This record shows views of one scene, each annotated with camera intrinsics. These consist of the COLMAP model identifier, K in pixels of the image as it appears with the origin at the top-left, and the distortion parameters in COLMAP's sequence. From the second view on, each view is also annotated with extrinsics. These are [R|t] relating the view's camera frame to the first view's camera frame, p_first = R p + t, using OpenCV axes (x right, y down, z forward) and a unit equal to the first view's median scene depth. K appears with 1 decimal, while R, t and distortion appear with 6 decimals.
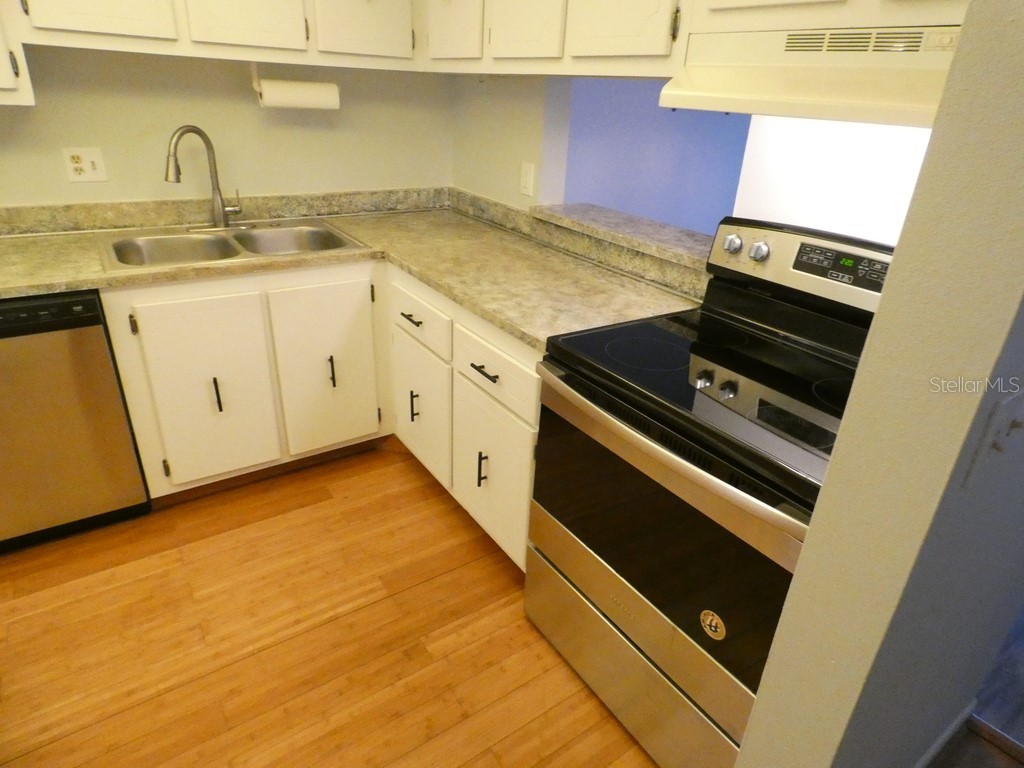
lens RADIAL K [[609.4, 0, 517.5], [0, 609.4, 383.7], [0, 0, 1]] dist [-0.008293, 0.008045]
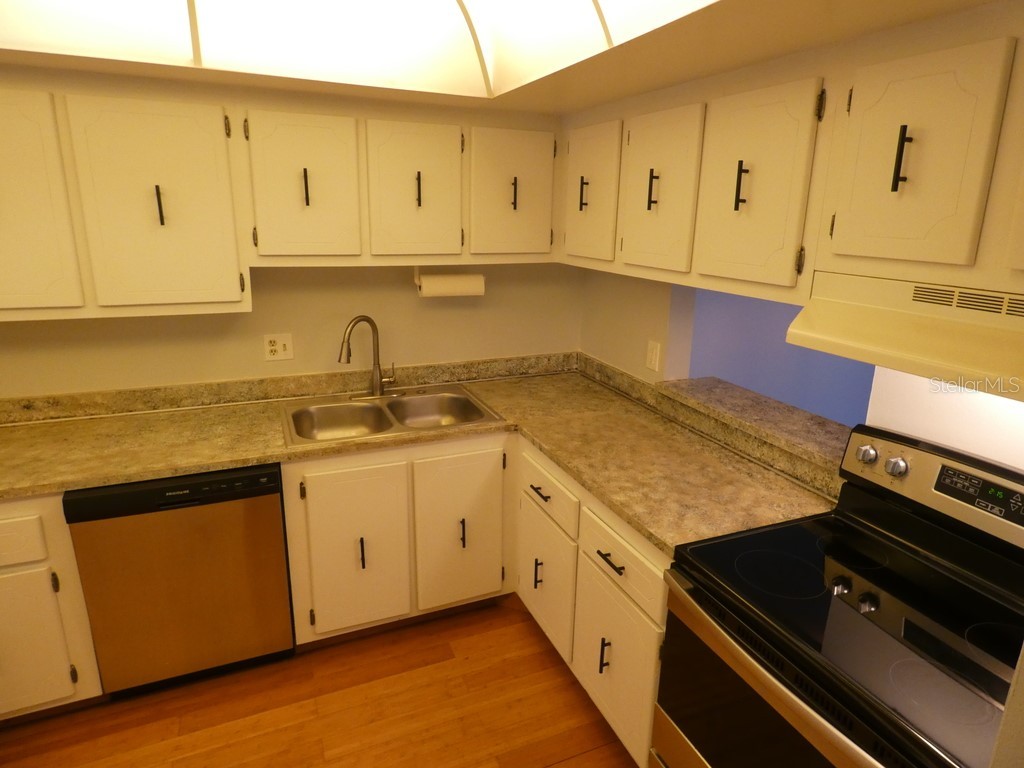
lens RADIAL K [[609.4, 0, 514.5], [0, 609.4, 383.2], [0, 0, 1]] dist [-0.008293, 0.008045]
pose [[0.980964, 0.020055, -0.193151, -0.017101], [-0.054266, 0.983337, -0.173502, -0.108195], [0.186453, 0.180680, 0.965707, -0.068828]]
